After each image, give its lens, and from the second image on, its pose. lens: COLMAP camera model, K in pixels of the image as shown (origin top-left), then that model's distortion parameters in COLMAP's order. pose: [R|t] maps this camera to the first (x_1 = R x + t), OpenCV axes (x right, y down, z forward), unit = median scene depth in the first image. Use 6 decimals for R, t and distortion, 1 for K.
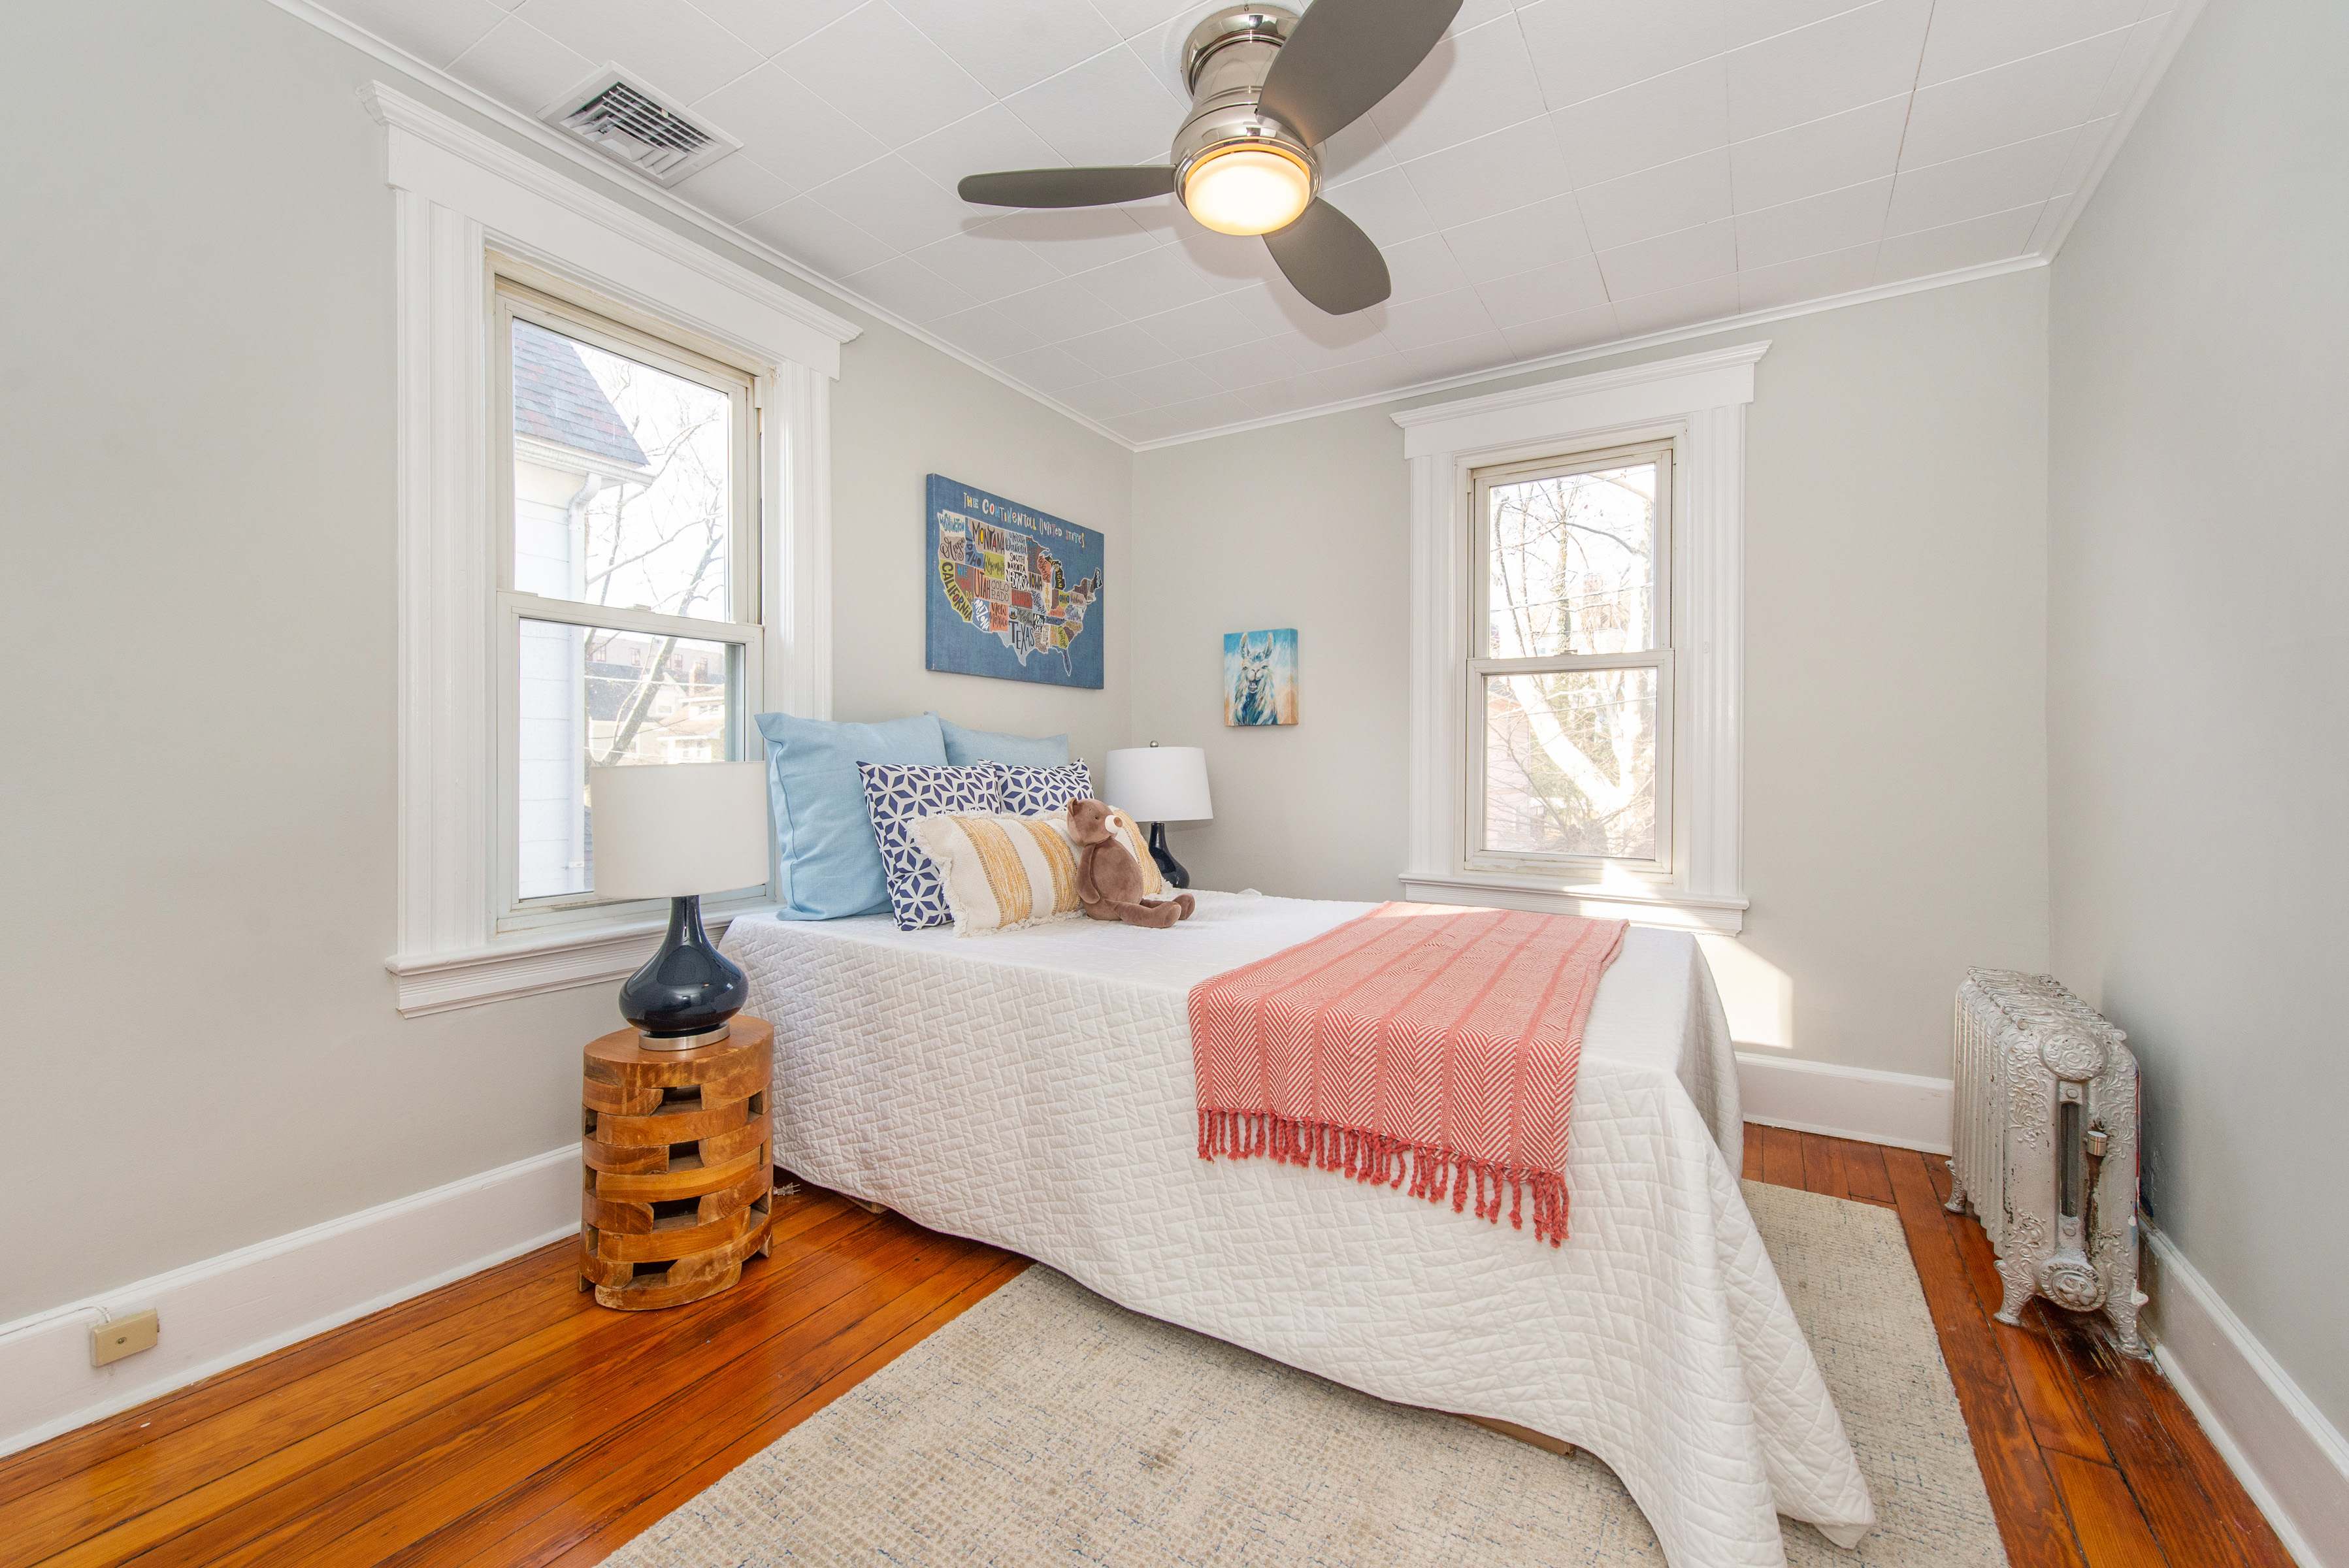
lens RADIAL K [[931.0, 0, 1176.9], [0, 931.0, 771.2], [0, 0, 1]] dist [0.004122, 0.000277]
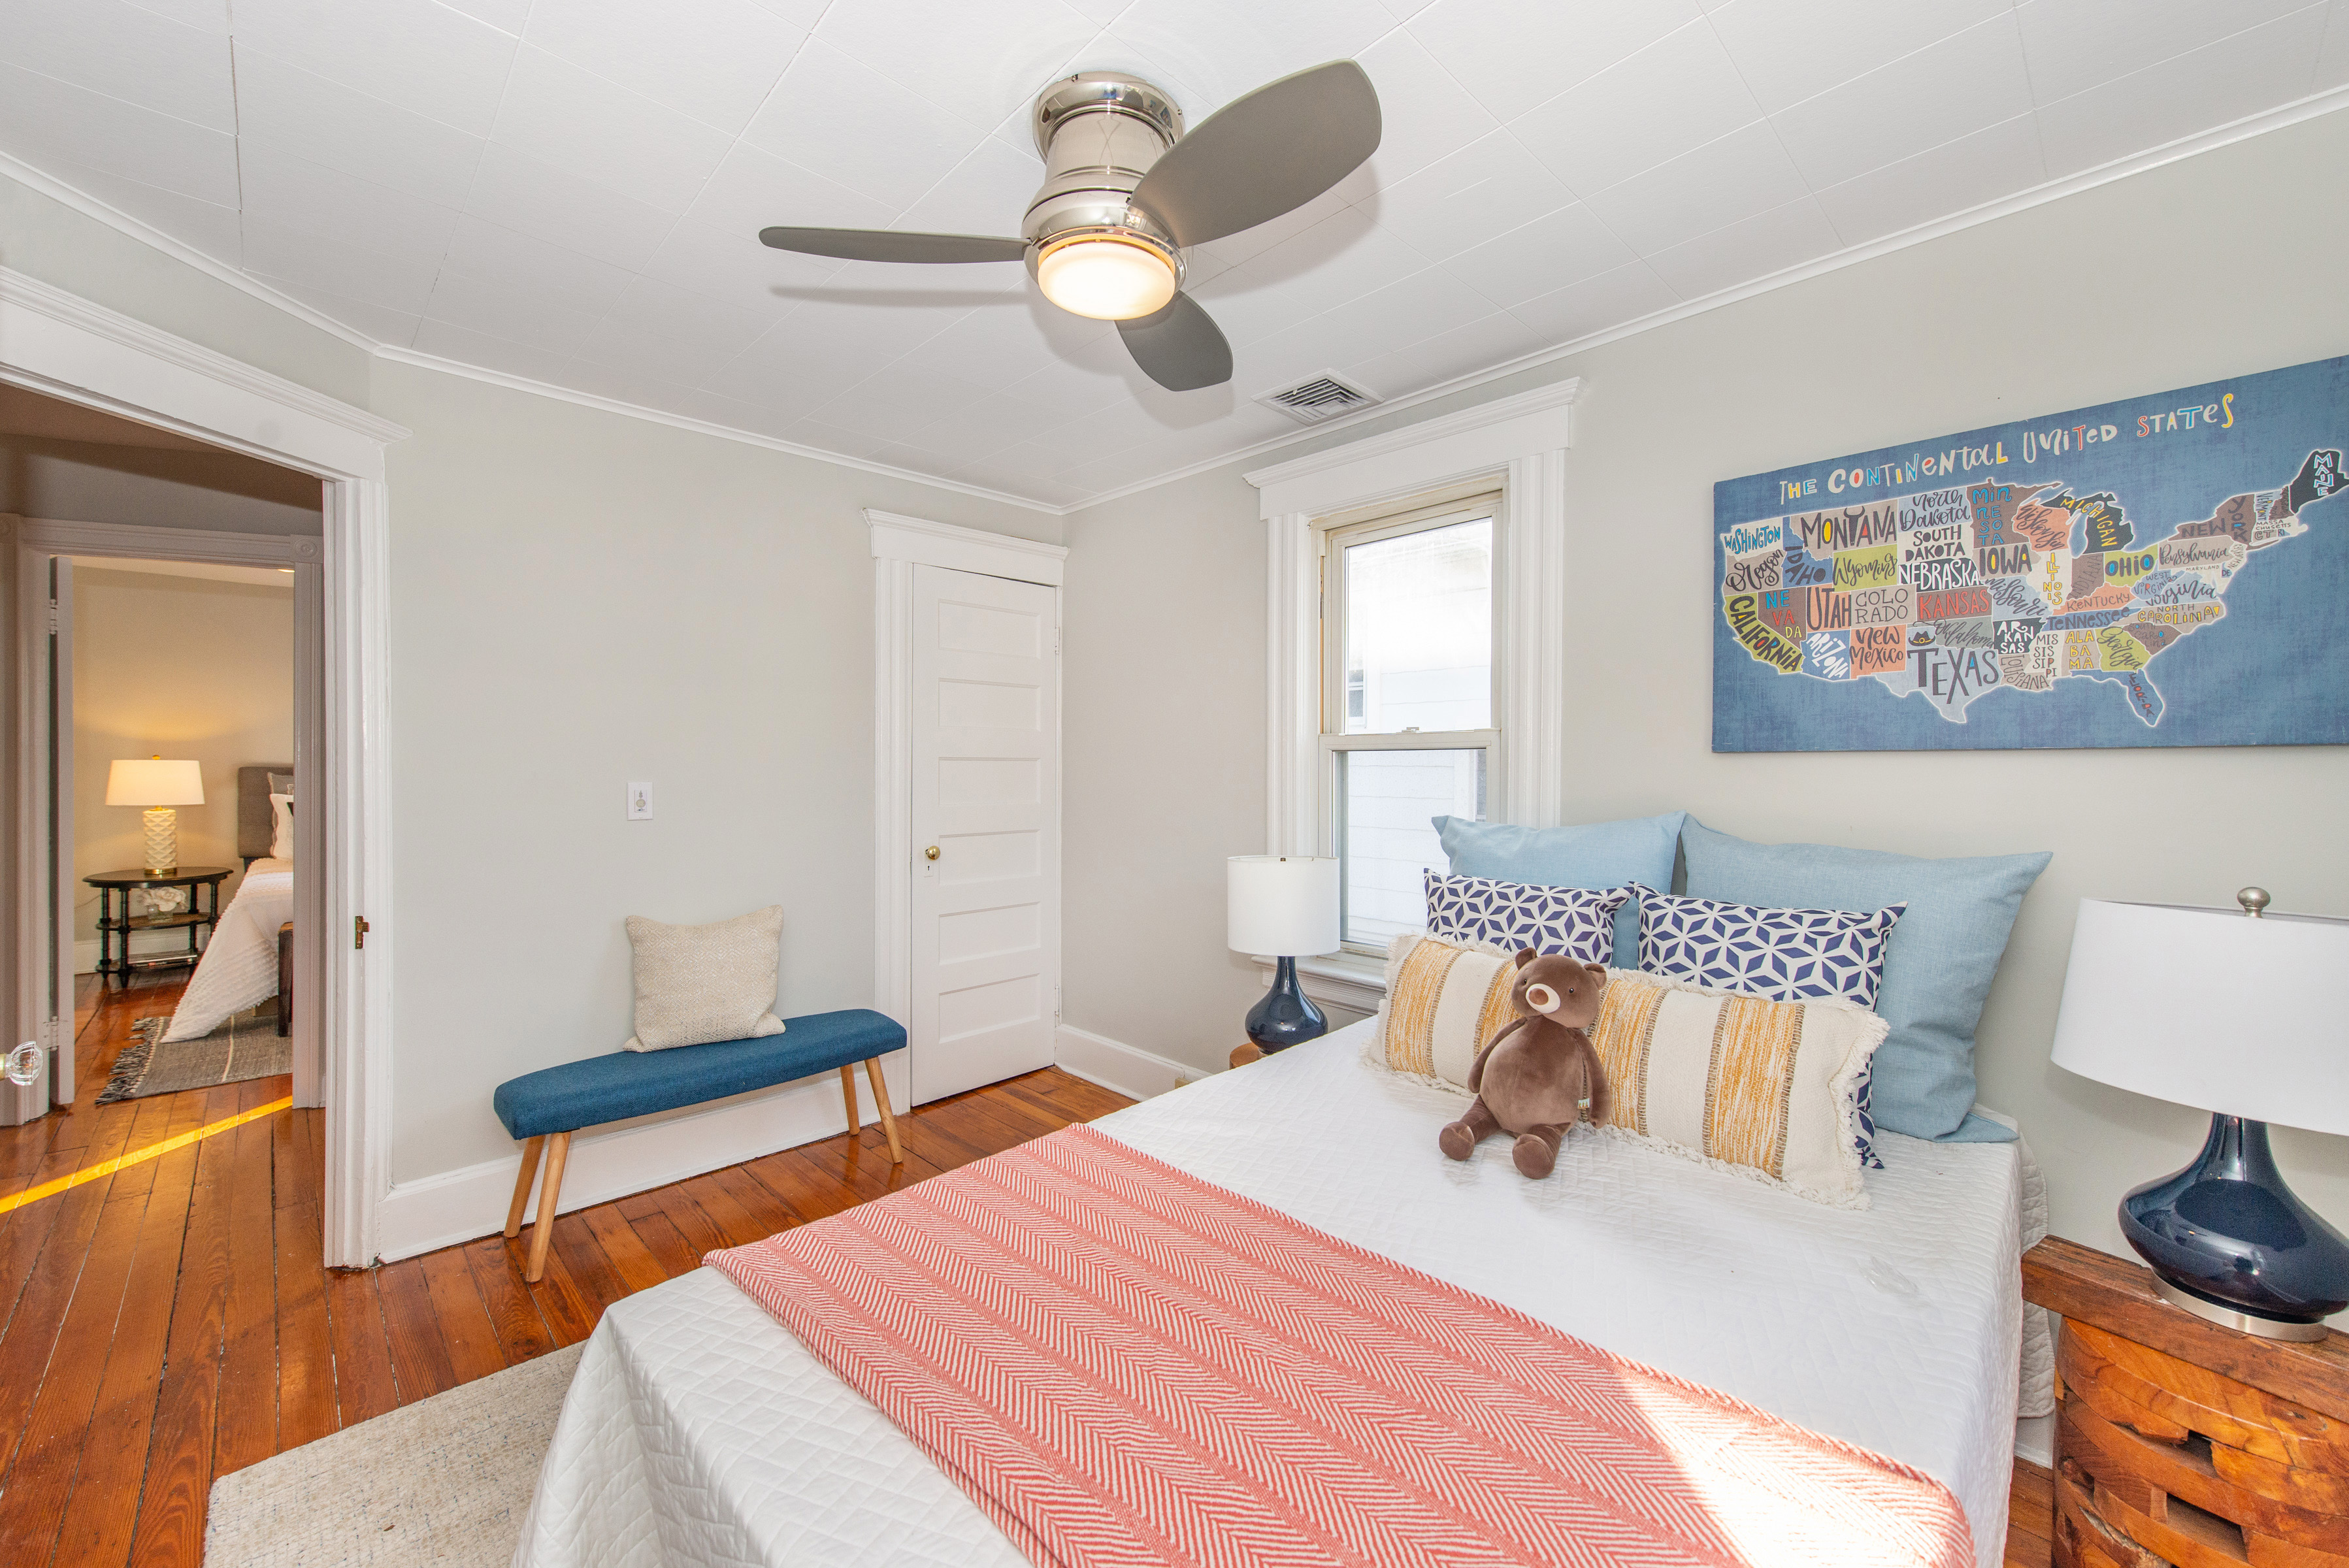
lens RADIAL K [[931.0, 0, 1187.0], [0, 931.0, 784.8], [0, 0, 1]] dist [0.004122, 0.000277]
pose [[-0.242487, -0.000385, -0.970155, 0.492543], [-0.022081, 0.999743, 0.005123, -0.071459], [0.969903, 0.022664, -0.242433, 0.708911]]
